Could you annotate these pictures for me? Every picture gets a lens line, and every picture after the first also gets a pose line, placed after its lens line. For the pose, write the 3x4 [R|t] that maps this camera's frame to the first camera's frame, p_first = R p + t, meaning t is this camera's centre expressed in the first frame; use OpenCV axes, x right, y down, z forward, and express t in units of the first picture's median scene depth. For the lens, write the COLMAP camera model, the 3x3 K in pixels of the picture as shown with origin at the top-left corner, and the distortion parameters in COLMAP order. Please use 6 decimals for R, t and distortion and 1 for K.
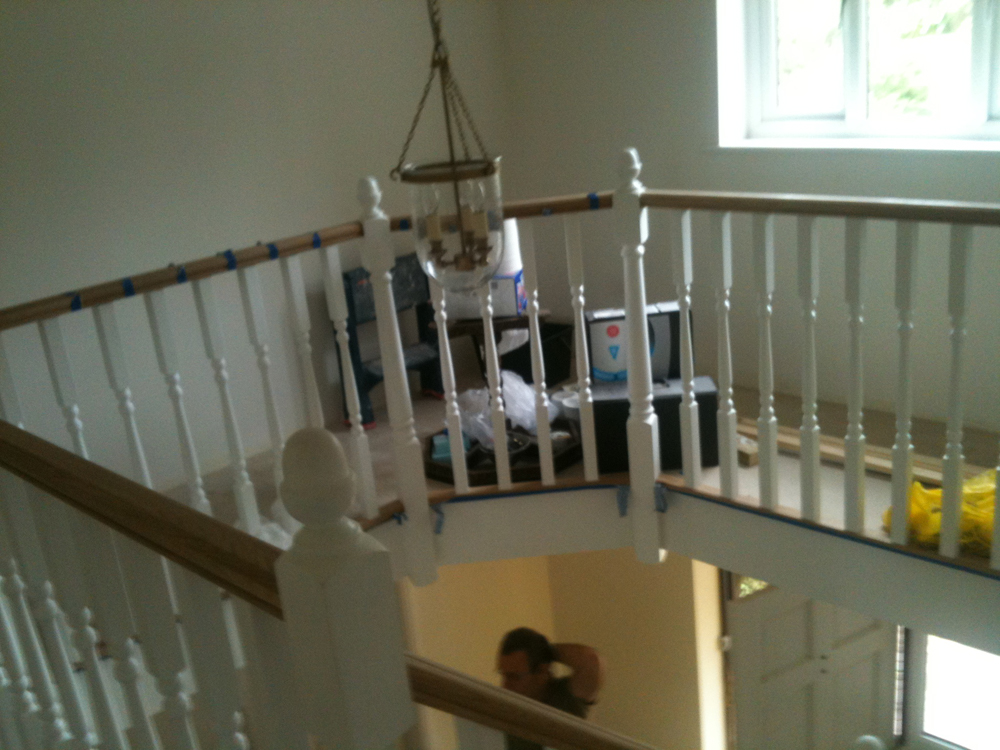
lens RADIAL K [[1116.9, 0, 499.8], [0, 1116.9, 398.5], [0, 0, 1]] dist [0.178349, -0.440814]
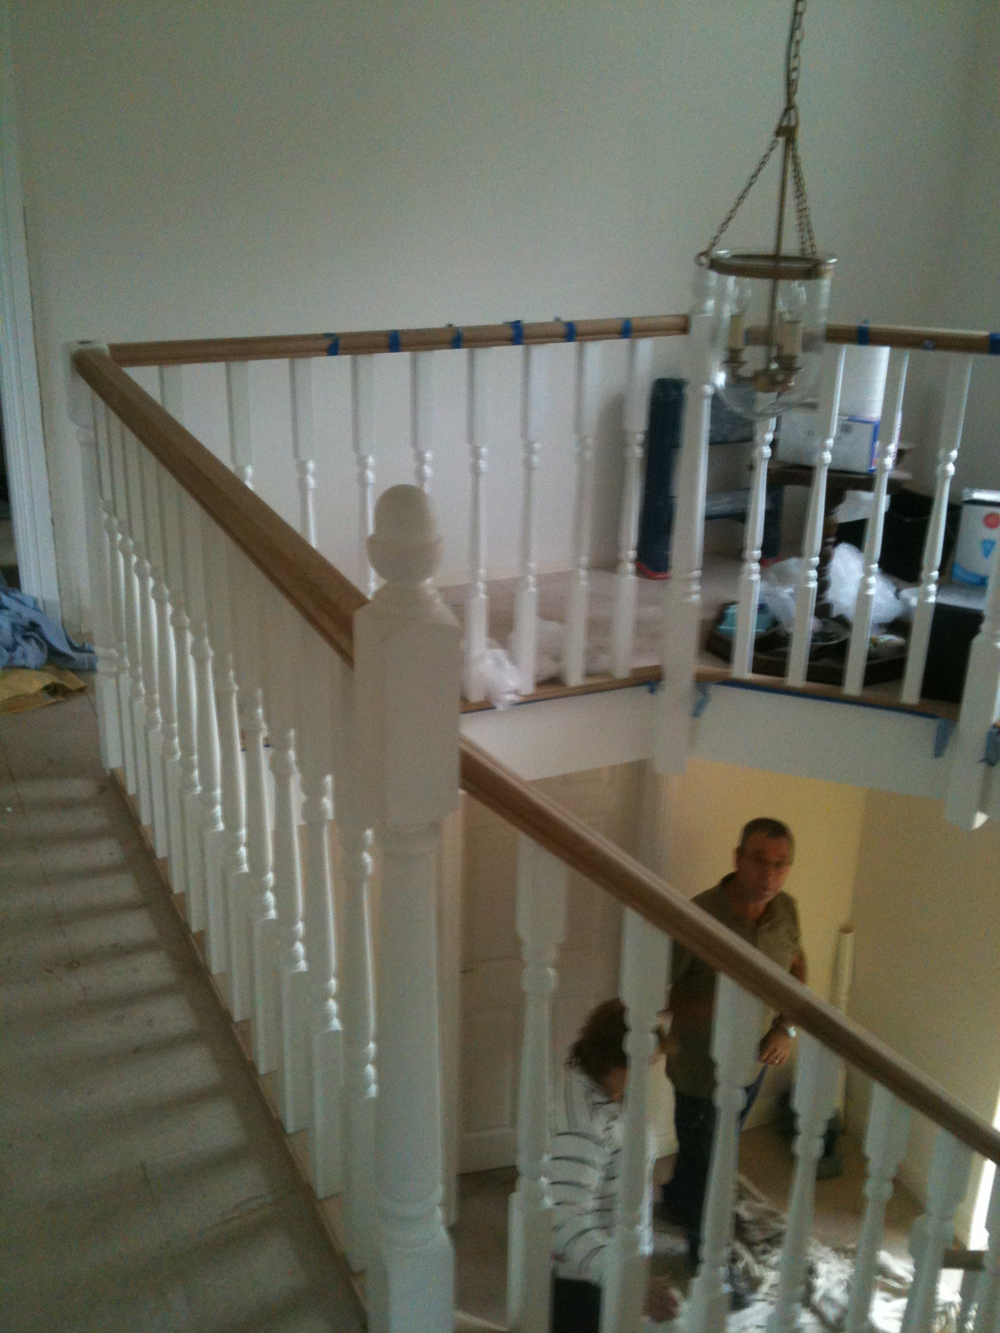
lens RADIAL K [[1488.9, 0, 500.0], [0, 1488.9, 666.5], [0, 0, 1]] dist [0.178349, -0.440814]
pose [[0.932793, 0.243088, -0.266094, 0.093780], [-0.224731, 0.969493, 0.097878, 0.011109], [0.281769, -0.031500, 0.958965, -0.078218]]
